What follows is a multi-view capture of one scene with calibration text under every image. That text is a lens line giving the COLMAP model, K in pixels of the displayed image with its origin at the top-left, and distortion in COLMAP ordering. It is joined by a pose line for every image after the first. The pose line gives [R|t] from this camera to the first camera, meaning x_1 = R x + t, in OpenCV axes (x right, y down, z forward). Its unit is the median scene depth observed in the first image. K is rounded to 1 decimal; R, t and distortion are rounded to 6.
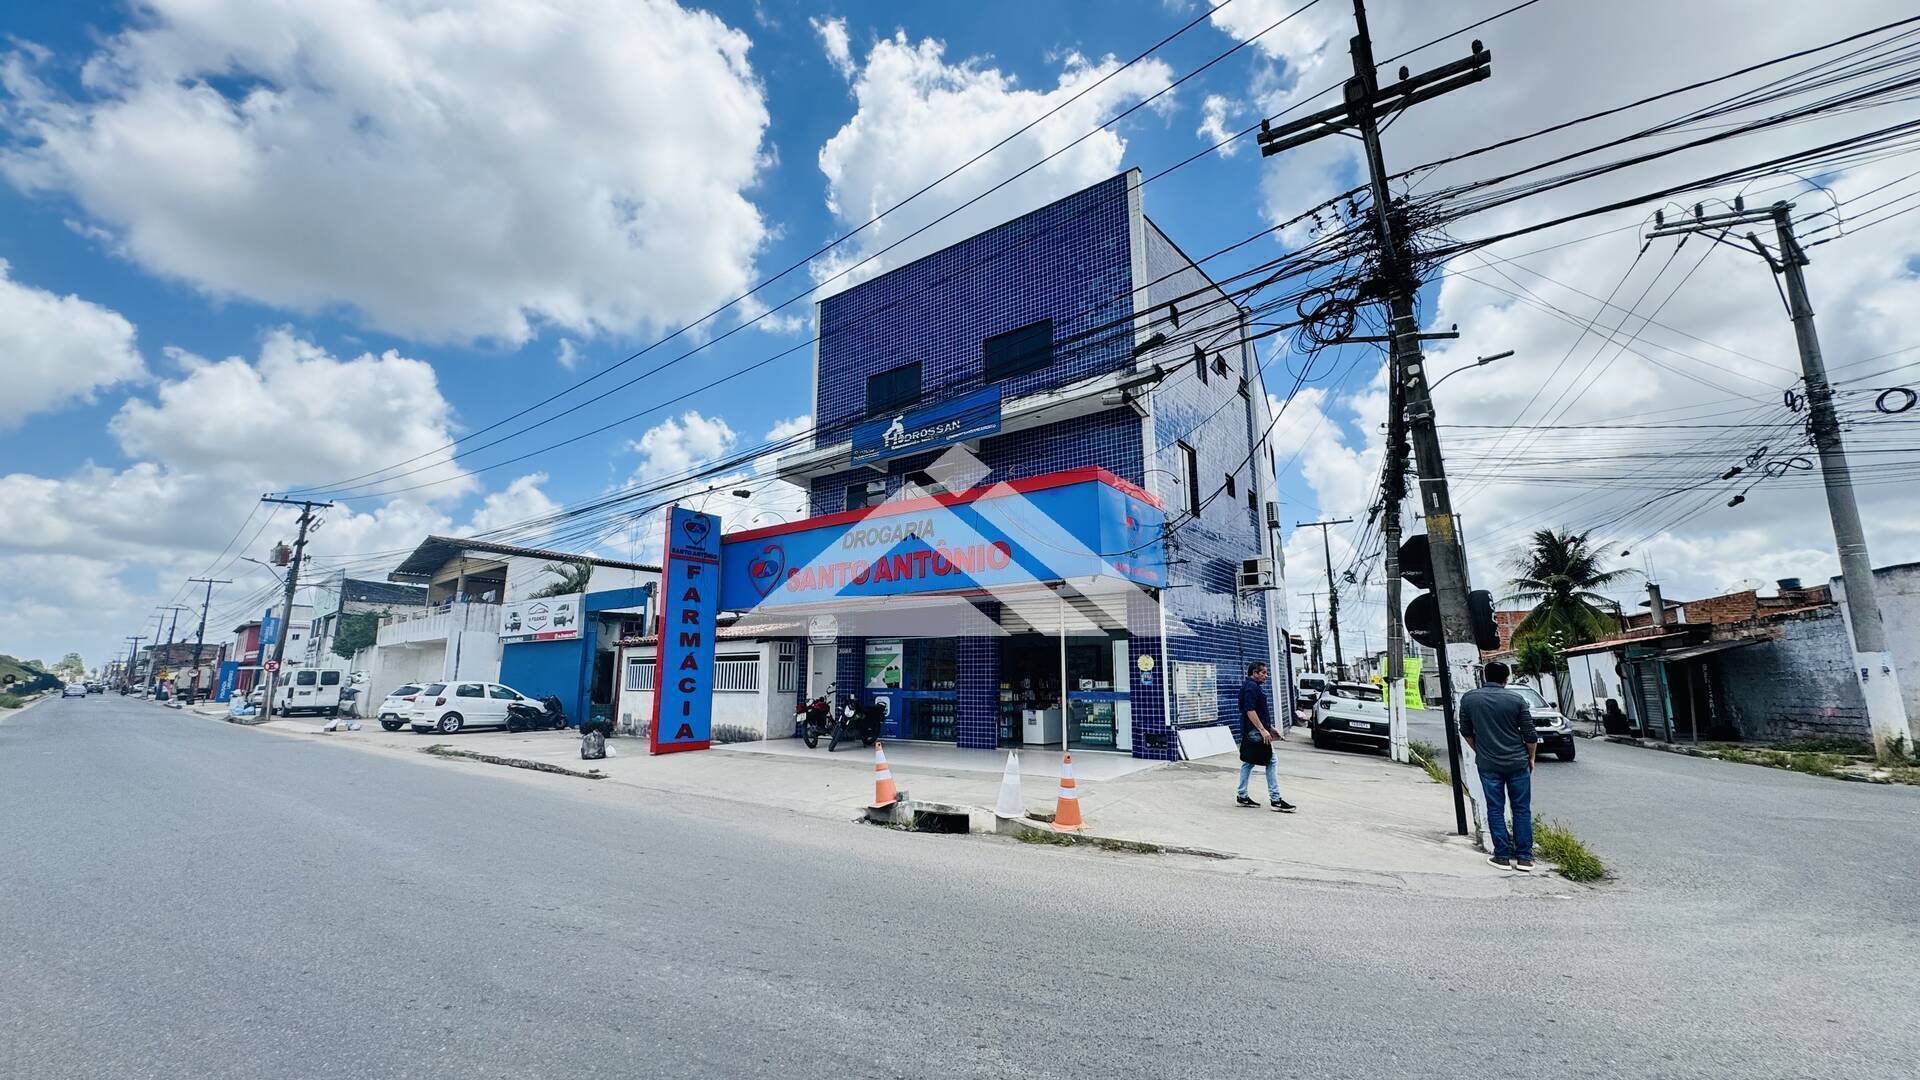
lens RADIAL K [[764.2, 0, 954.5], [0, 764.2, 540.9], [0, 0, 1]] dist [-0.002612, 0.000277]
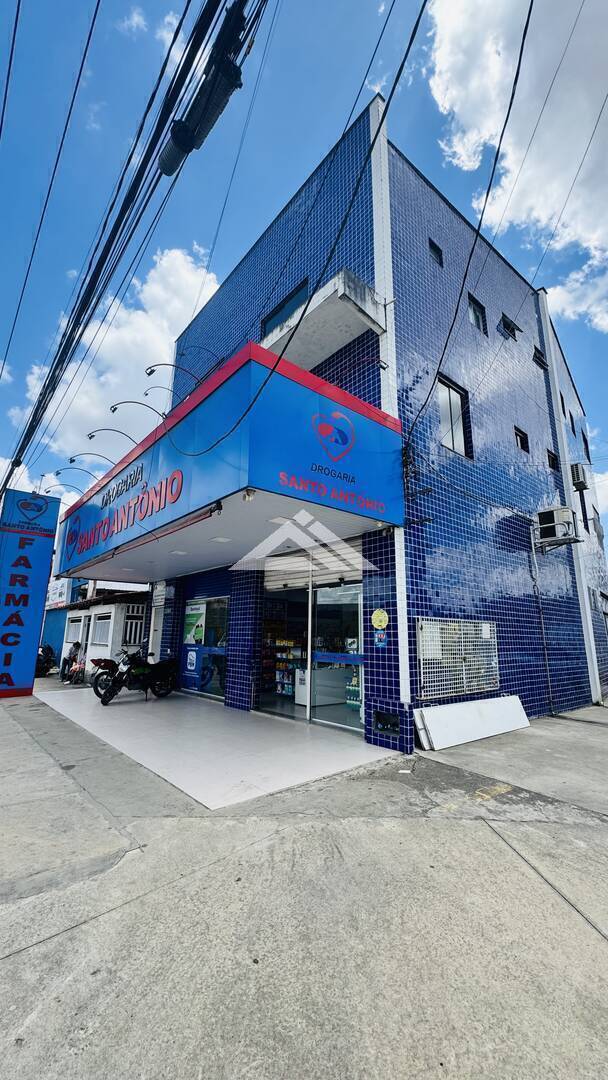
lens RADIAL K [[429.9, 0, 304.0], [0, 429.9, 540.0], [0, 0, 1]] dist [-0.002612, 0.000277]
pose [[0.973100, -0.039284, -0.227010, 0.184351], [0.029834, 0.998545, -0.044911, 0.062971], [0.228444, 0.036930, 0.972856, 0.358805]]
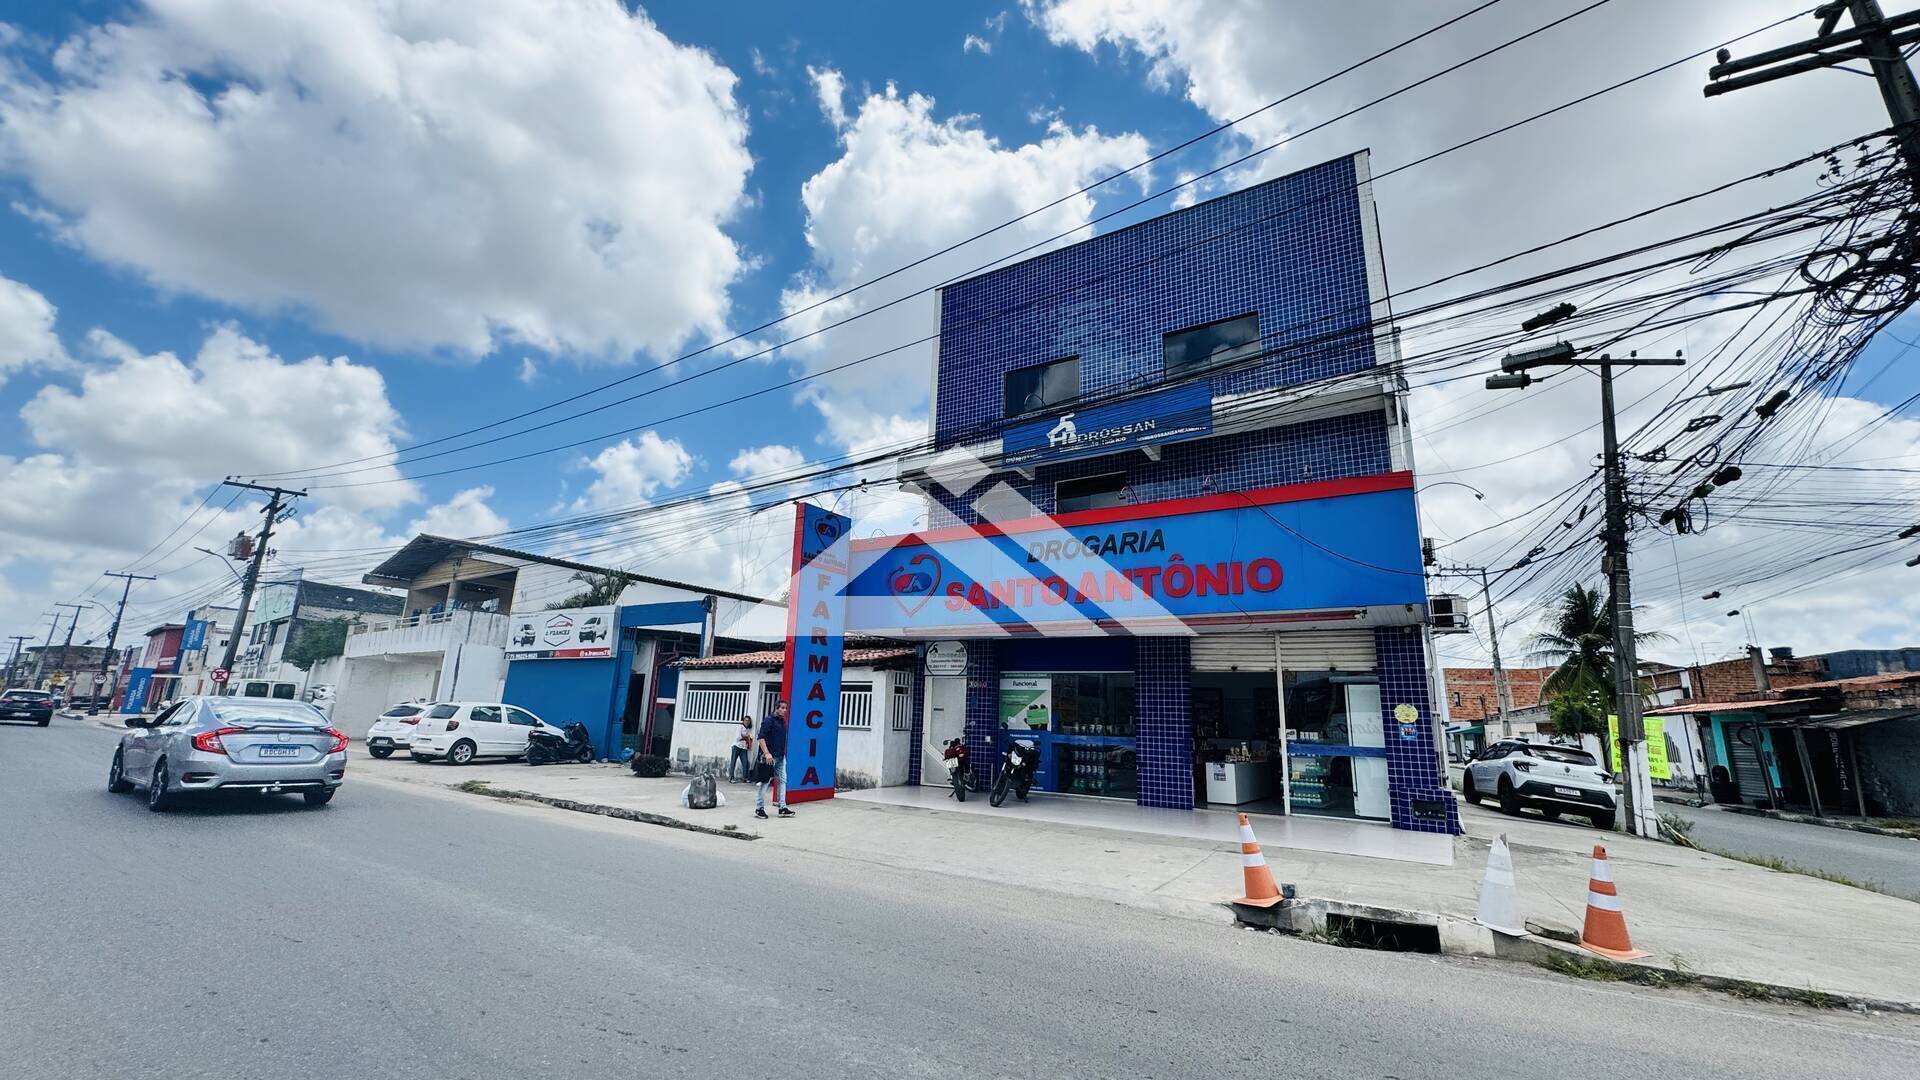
lens RADIAL K [[764.2, 0, 954.5], [0, 764.2, 540.9], [0, 0, 1]] dist [-0.002612, 0.000277]
pose [[0.996708, 0.050657, 0.063305, -0.202884], [-0.047644, 0.997700, -0.048225, 0.023072], [-0.065602, 0.045050, 0.996828, 0.125225]]
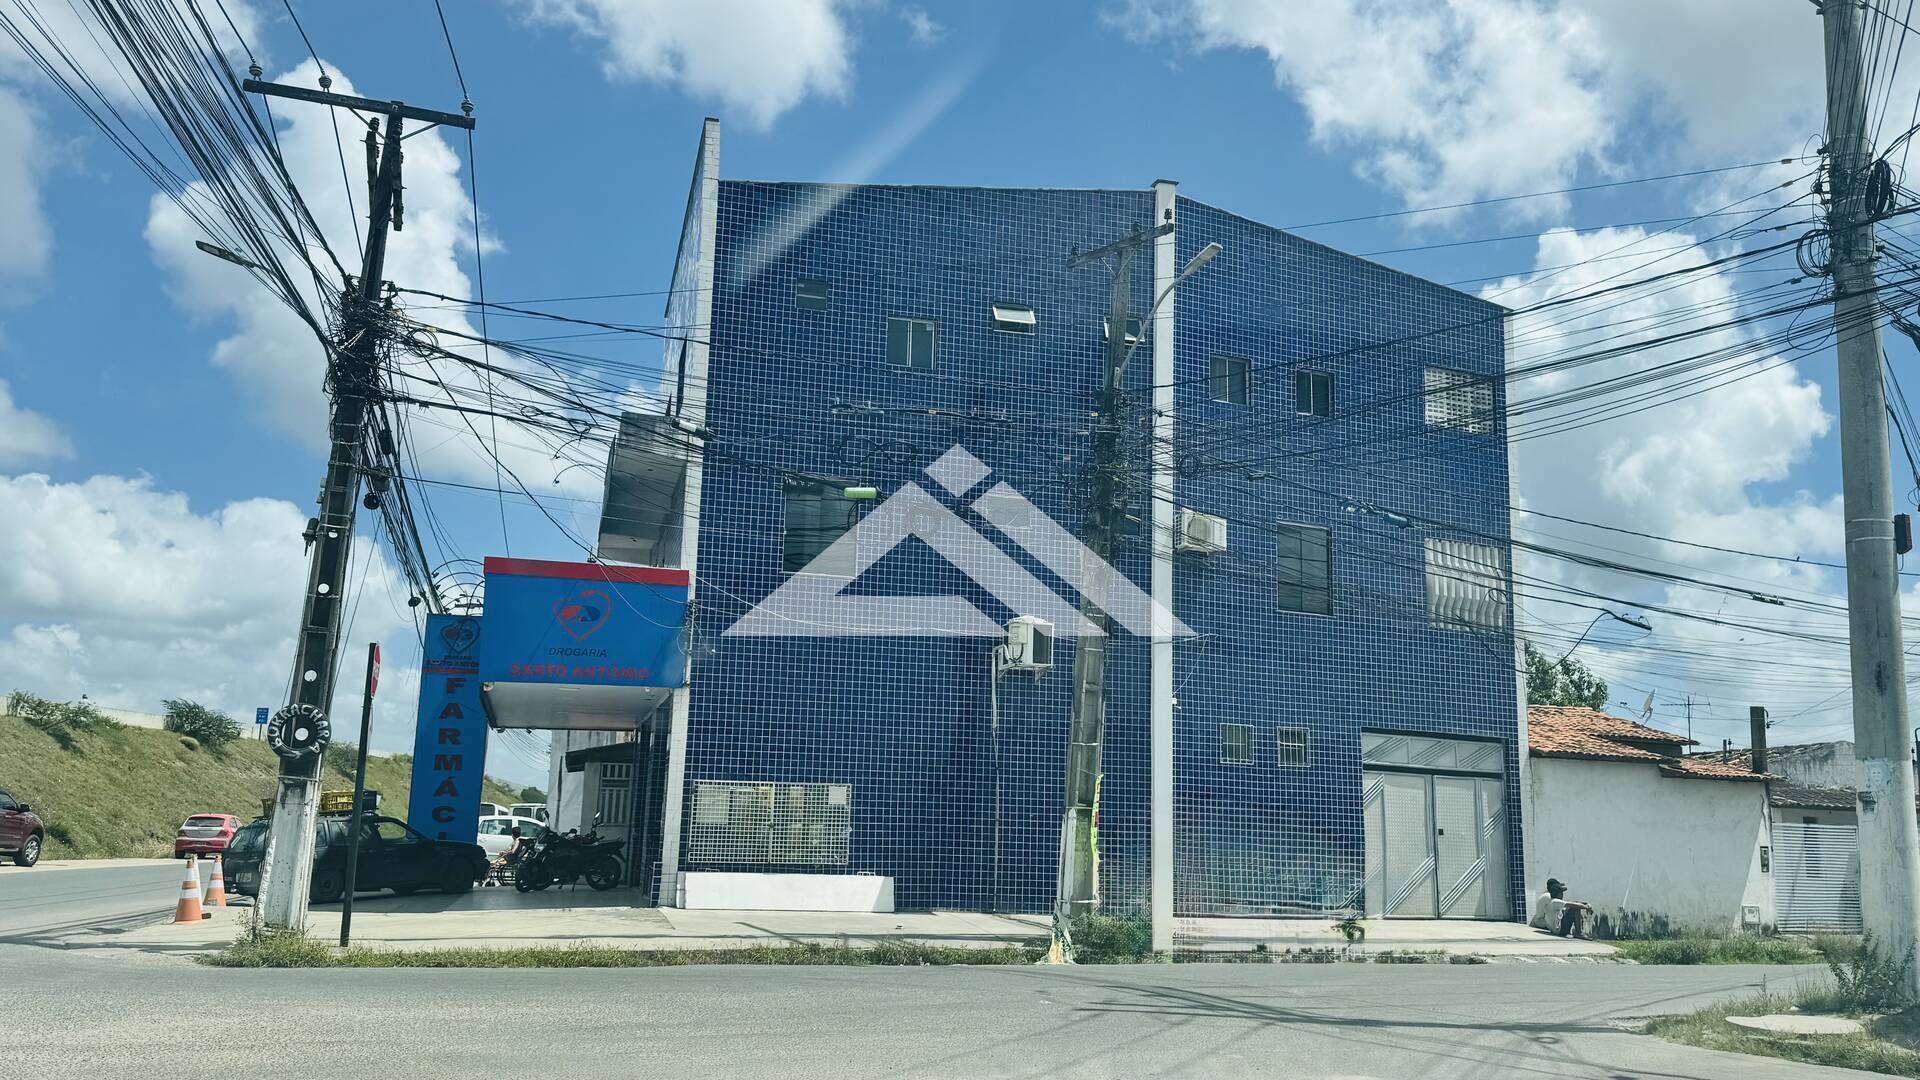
lens RADIAL K [[1565.4, 0, 960.0], [0, 1565.4, 540.0], [0, 0, 1]] dist [0.081099, 0.000164]
pose [[0.778993, -0.100690, -0.618896, 0.998253], [0.092925, 0.994662, -0.044862, 0.008306], [0.620109, -0.022563, 0.784191, -0.047807]]
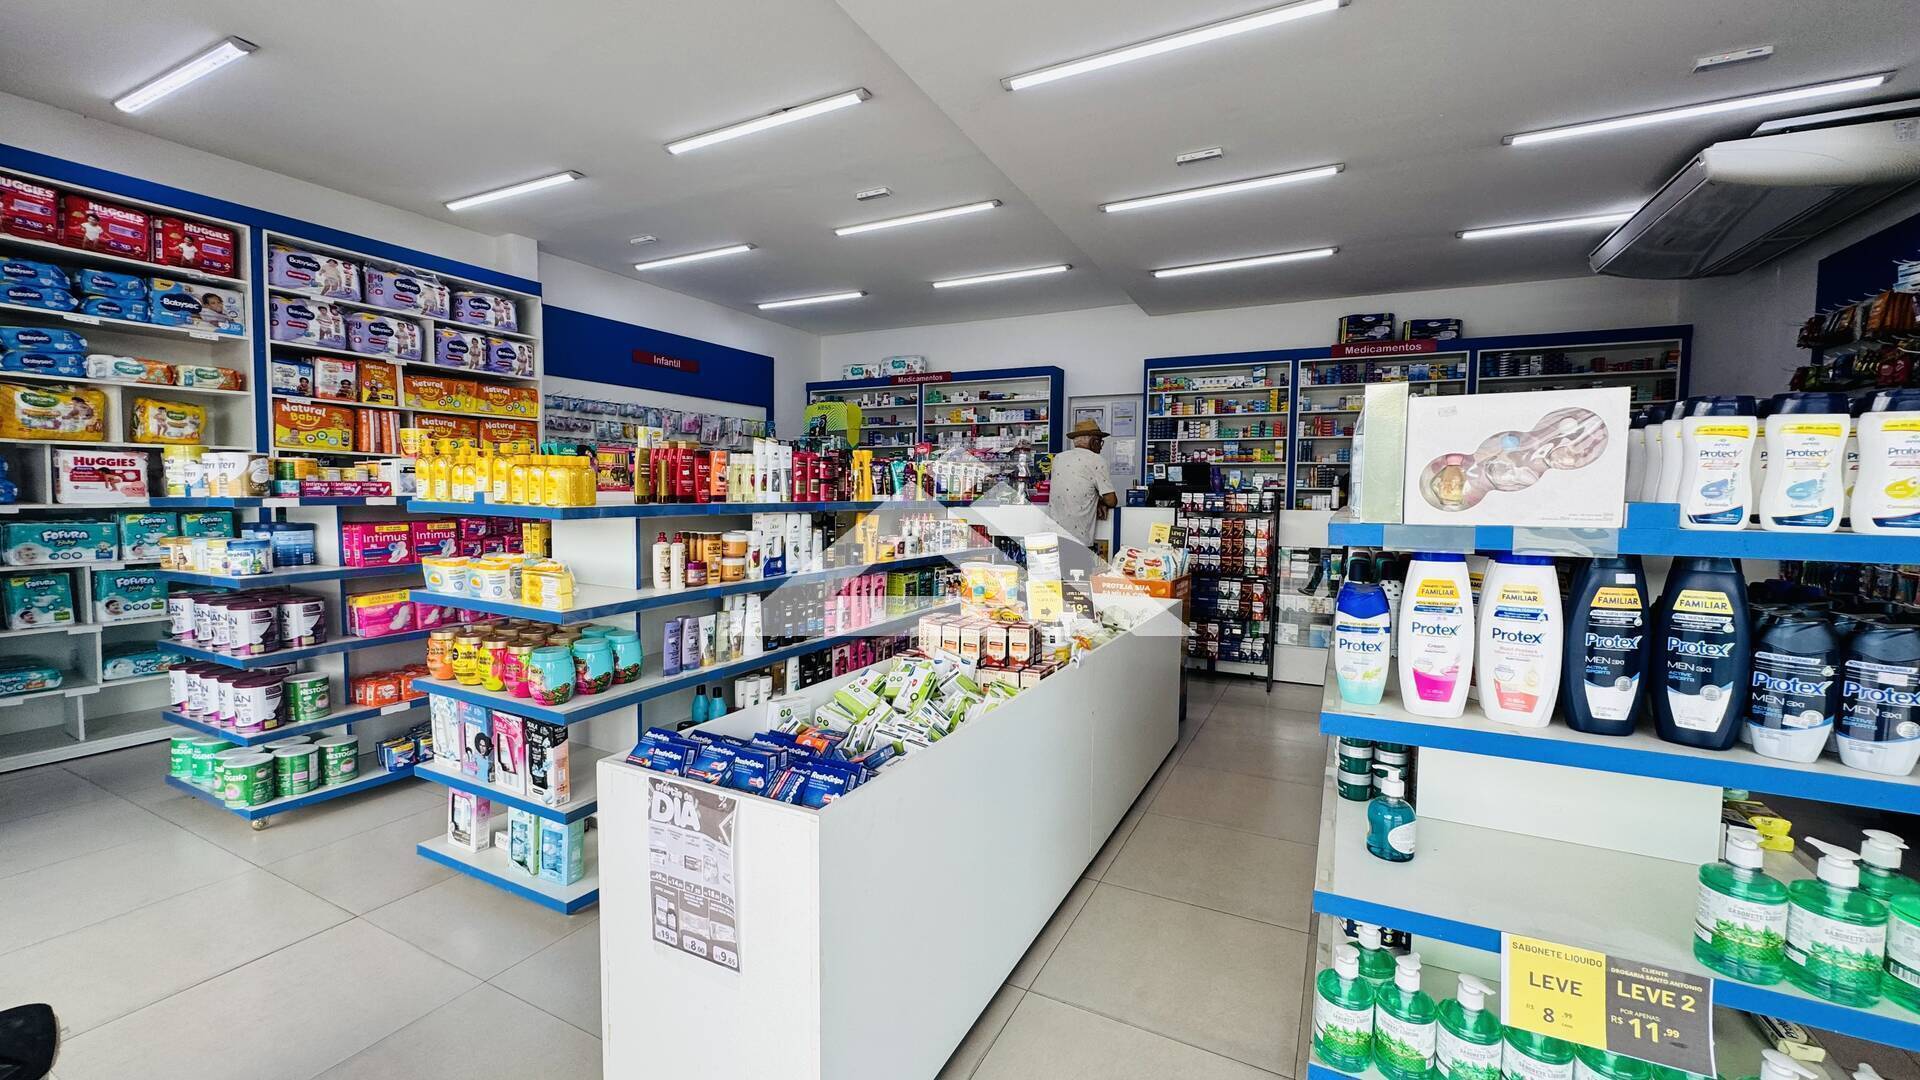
lens RADIAL K [[764.2, 0, 954.5], [0, 764.2, 540.9], [0, 0, 1]] dist [-0.002612, 0.000277]
pose [[0.984076, -0.004345, 0.177696, 0.089415], [-0.039255, 0.969705, 0.241103, 0.139441], [-0.173360, -0.244240, 0.954093, 0.727336]]
